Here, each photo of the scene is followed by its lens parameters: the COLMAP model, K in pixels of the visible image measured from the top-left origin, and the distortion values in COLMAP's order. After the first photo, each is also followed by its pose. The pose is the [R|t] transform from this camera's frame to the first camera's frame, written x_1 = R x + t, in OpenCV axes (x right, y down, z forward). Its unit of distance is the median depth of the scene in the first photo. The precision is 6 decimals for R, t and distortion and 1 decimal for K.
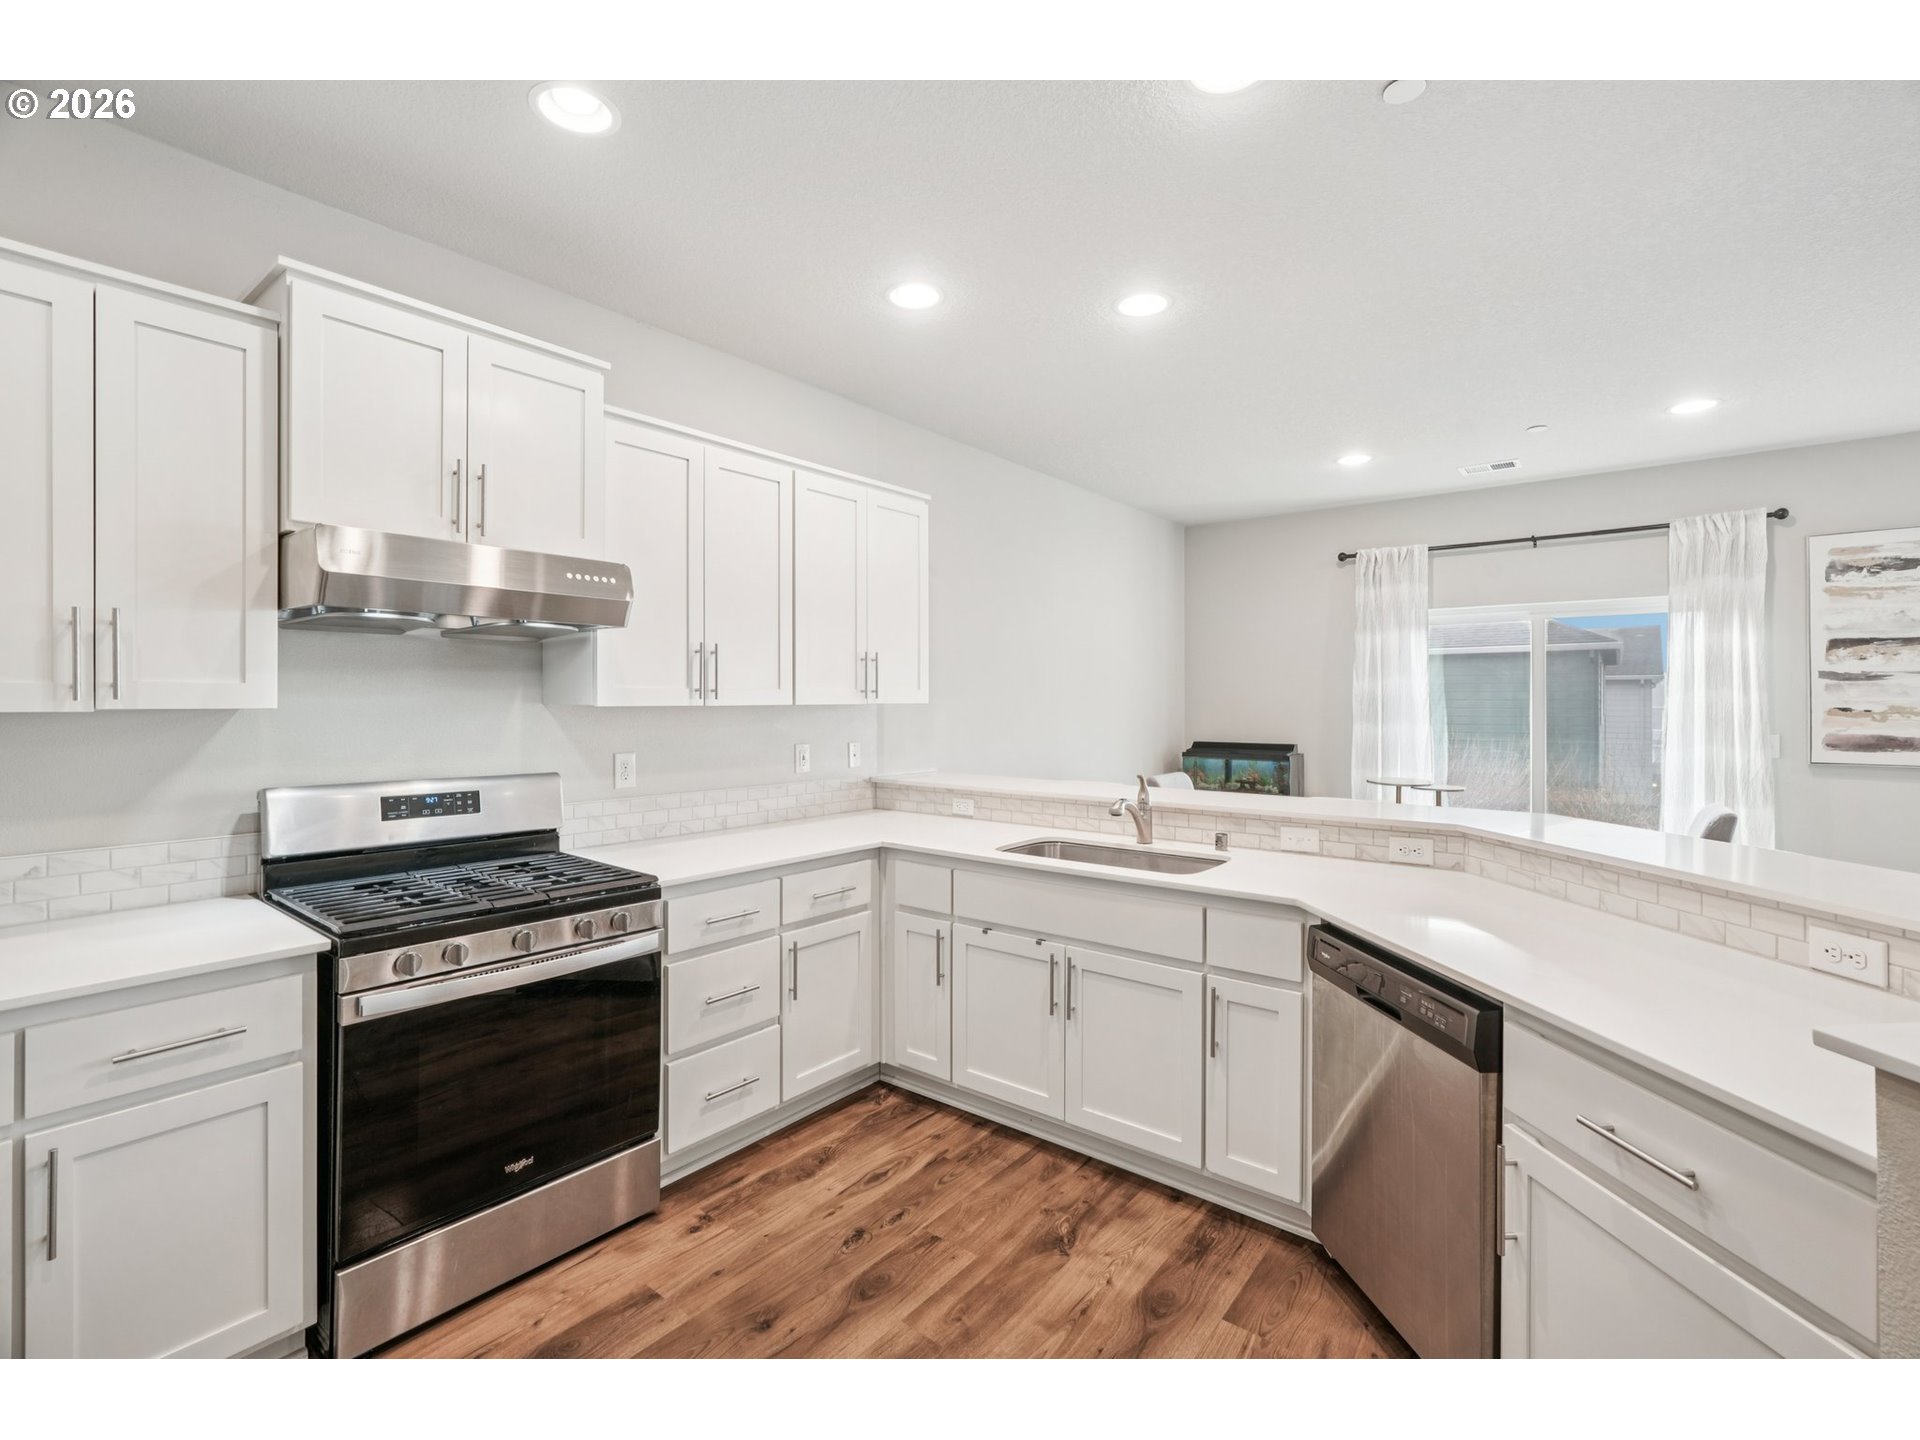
lens RADIAL K [[856.1, 0, 967.7], [0, 856.1, 712.3], [0, 0, 1]] dist [0.000358, 0.000126]
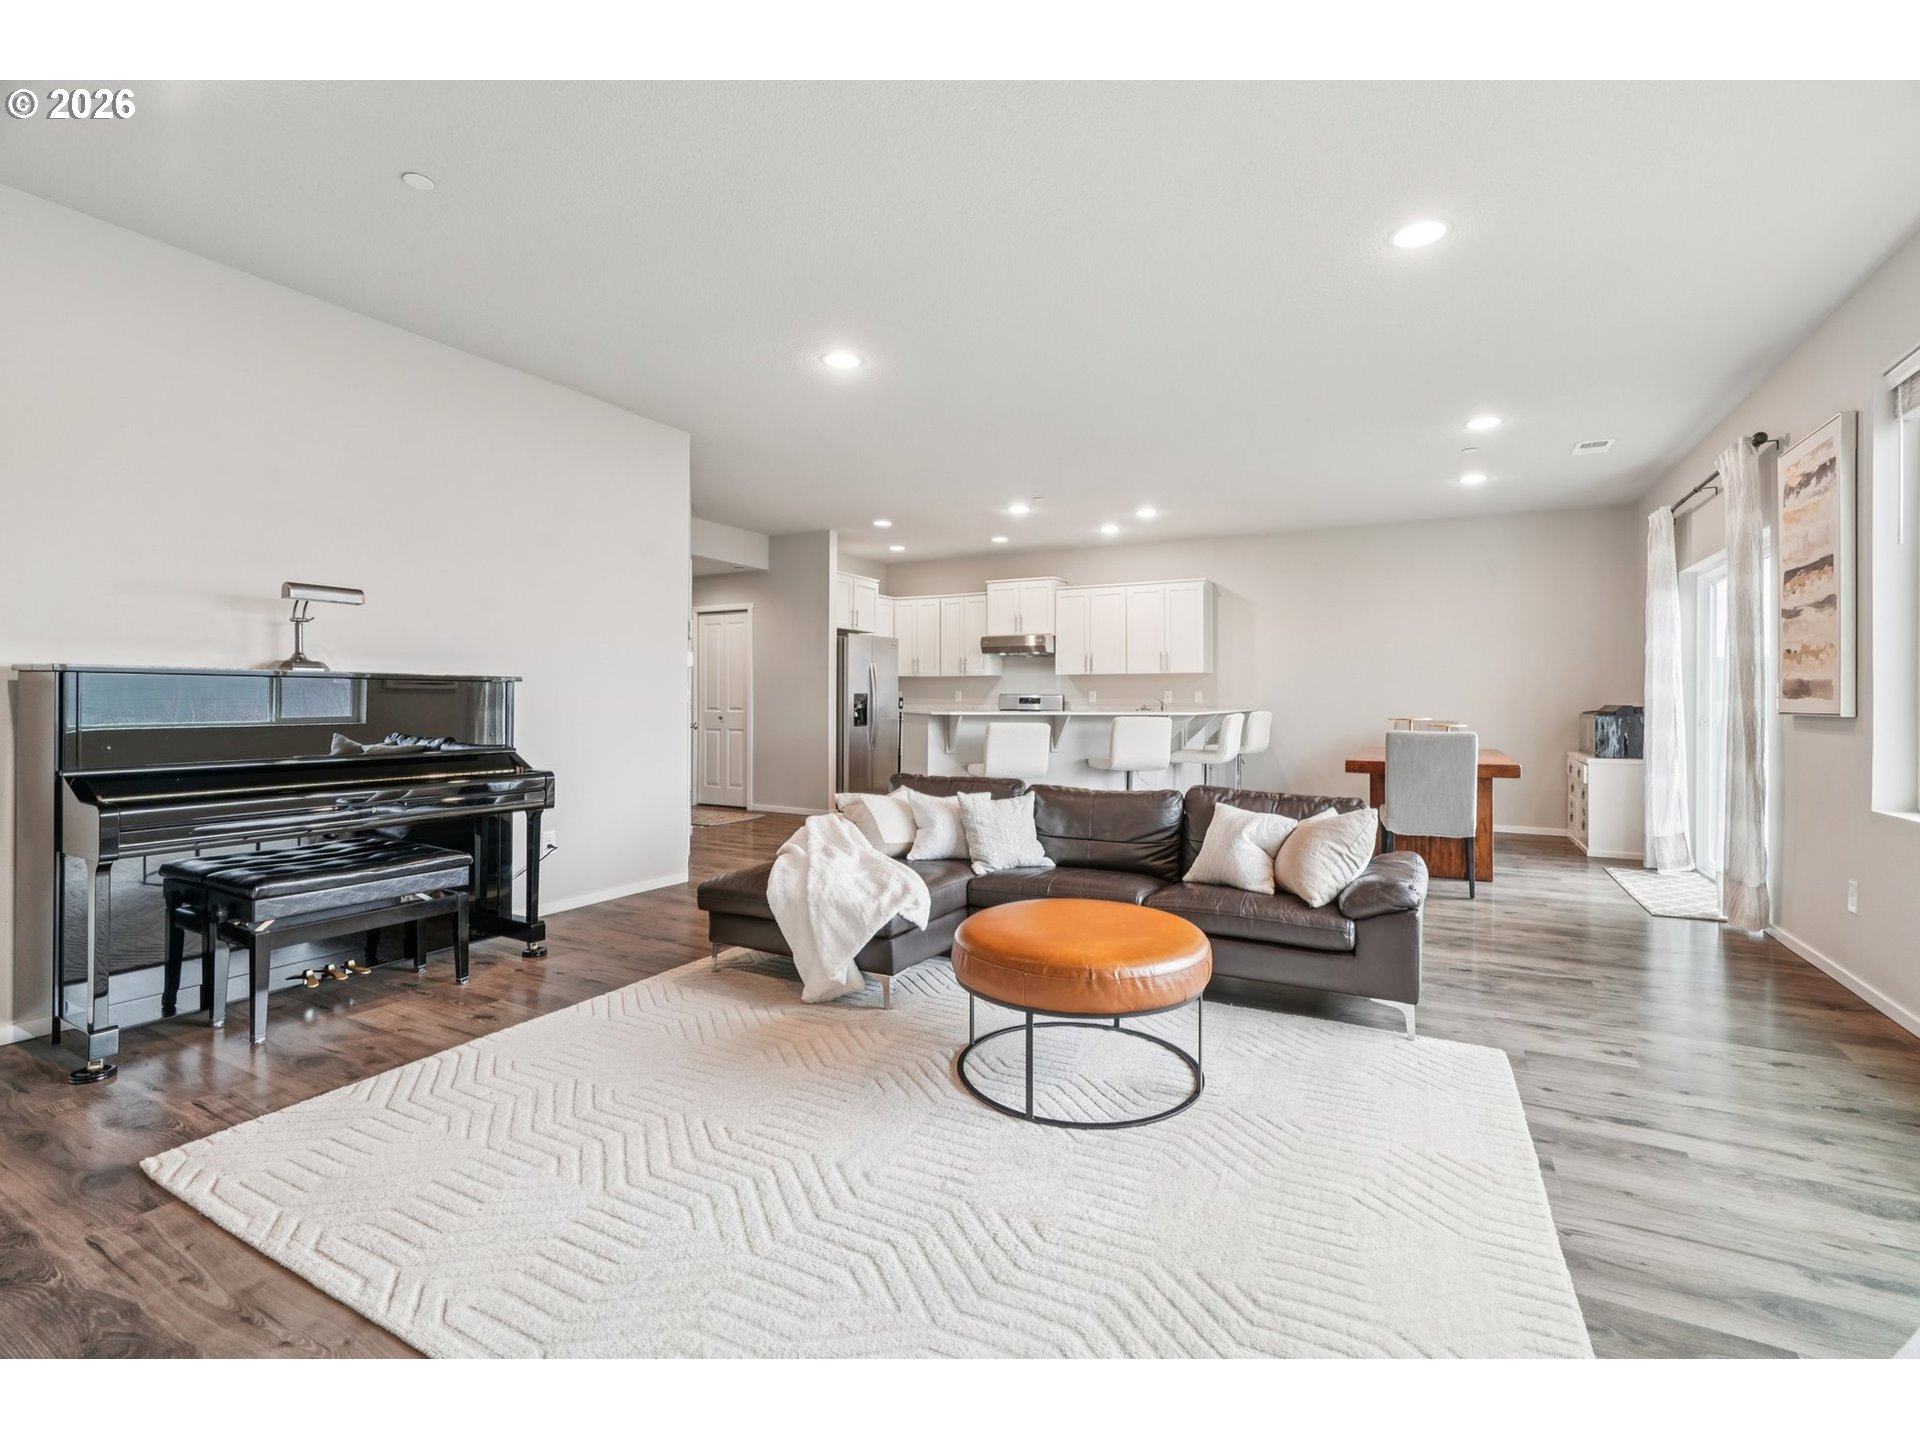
lens RADIAL K [[856.1, 0, 967.7], [0, 856.1, 712.3], [0, 0, 1]] dist [0.000358, 0.000126]
pose [[0.184492, 0.020231, -0.982626, 1.691448], [-0.009713, 0.999777, 0.018761, 0.049394], [0.982786, 0.006083, 0.184647, 0.010601]]
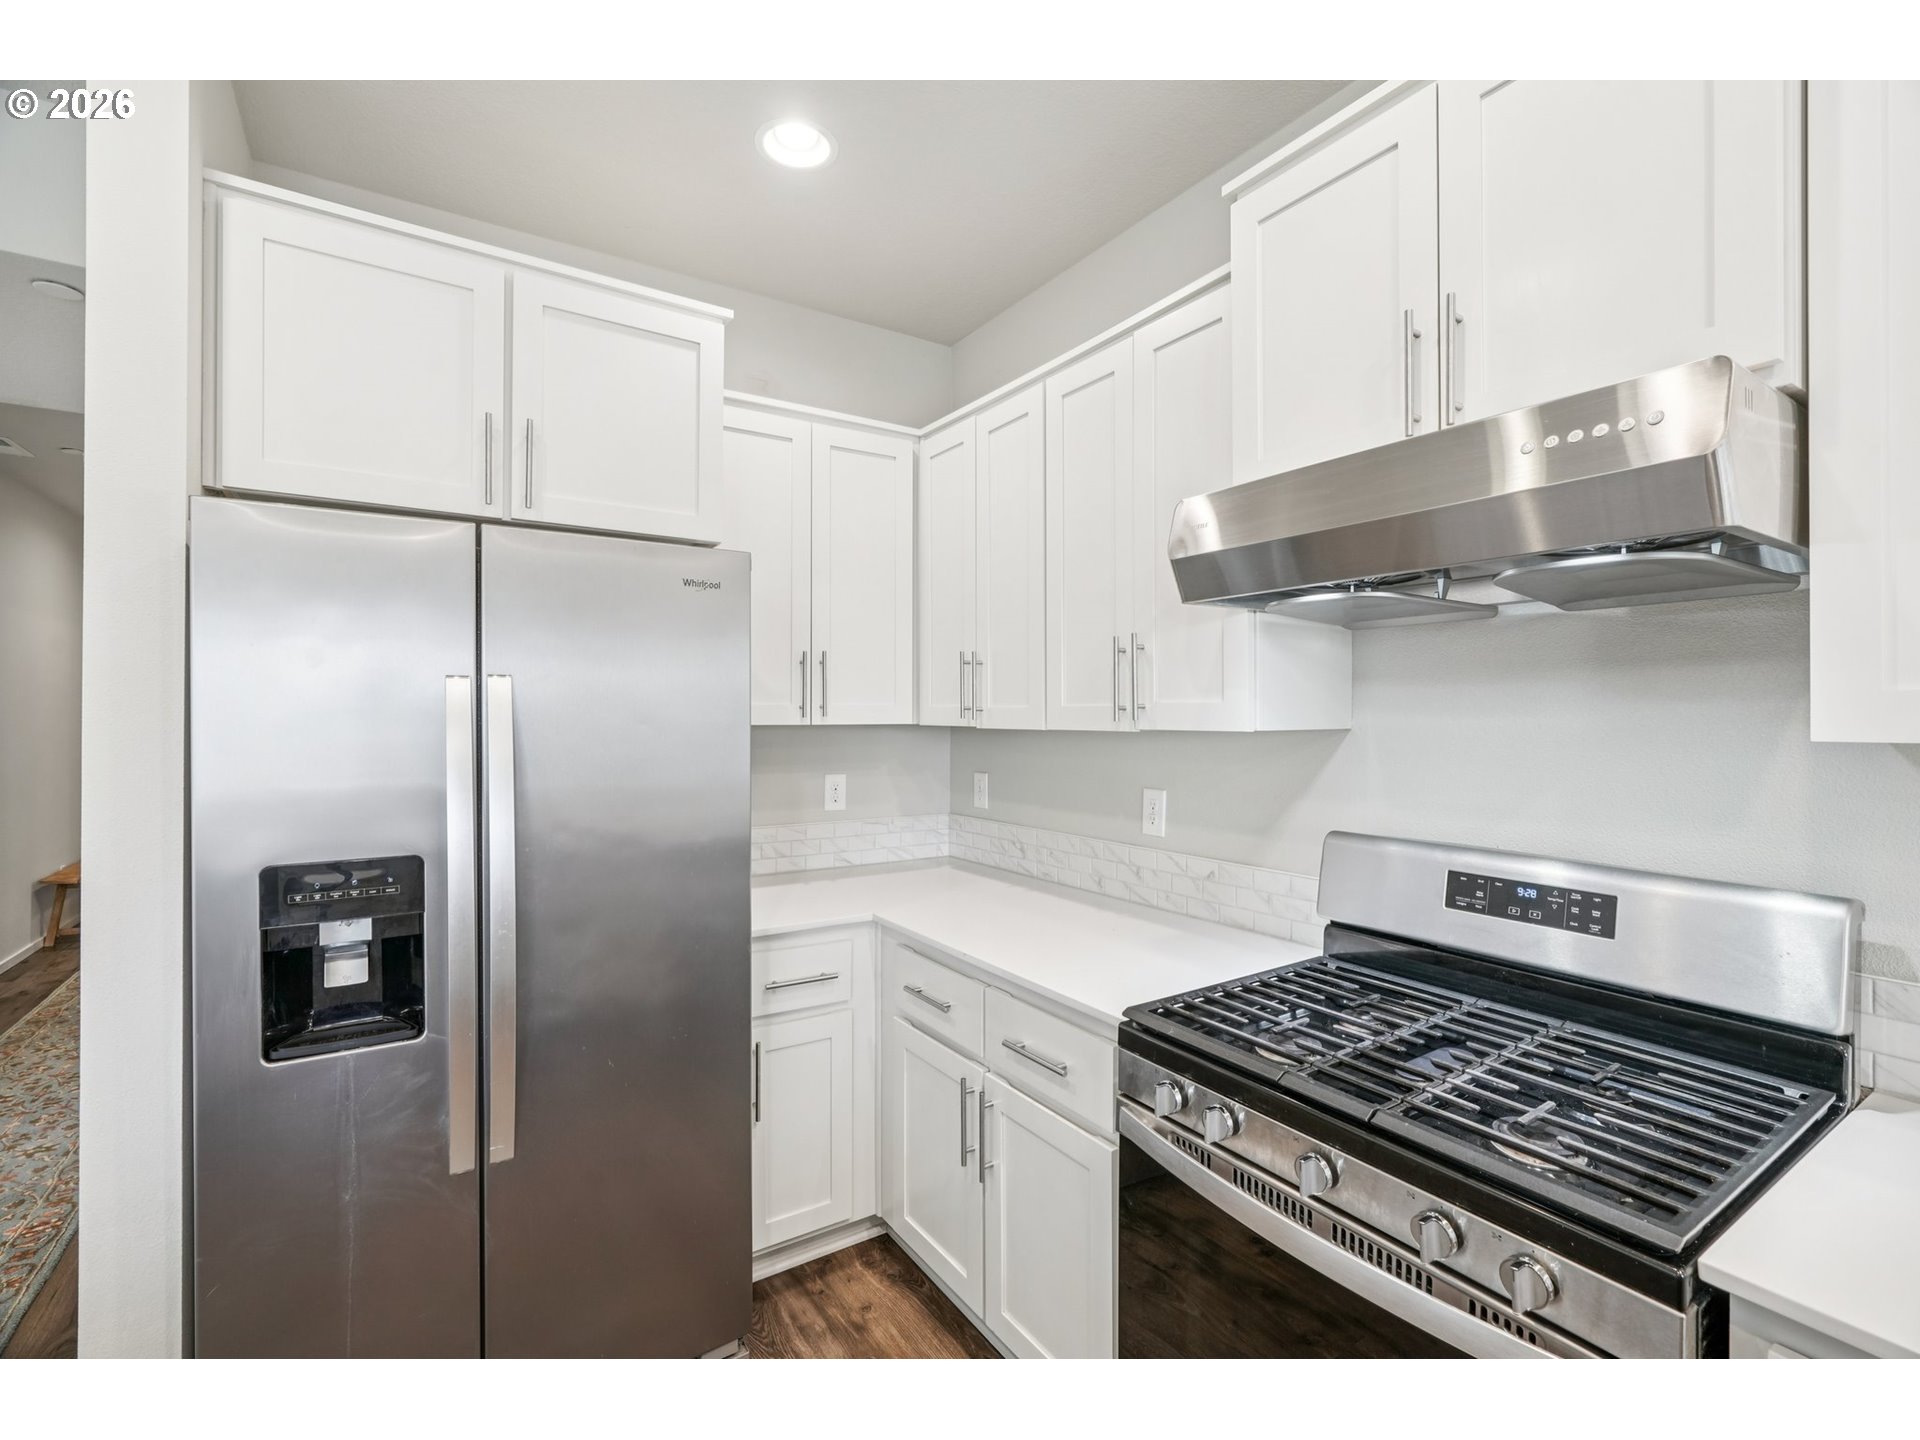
lens RADIAL K [[856.1, 0, 967.7], [0, 856.1, 712.3], [0, 0, 1]] dist [0.000358, 0.000126]
pose [[-0.304903, -0.008708, -0.952344, 0.025594], [-0.019839, 0.999799, -0.002791, -0.006290], [0.952177, 0.018042, -0.305015, 0.444731]]
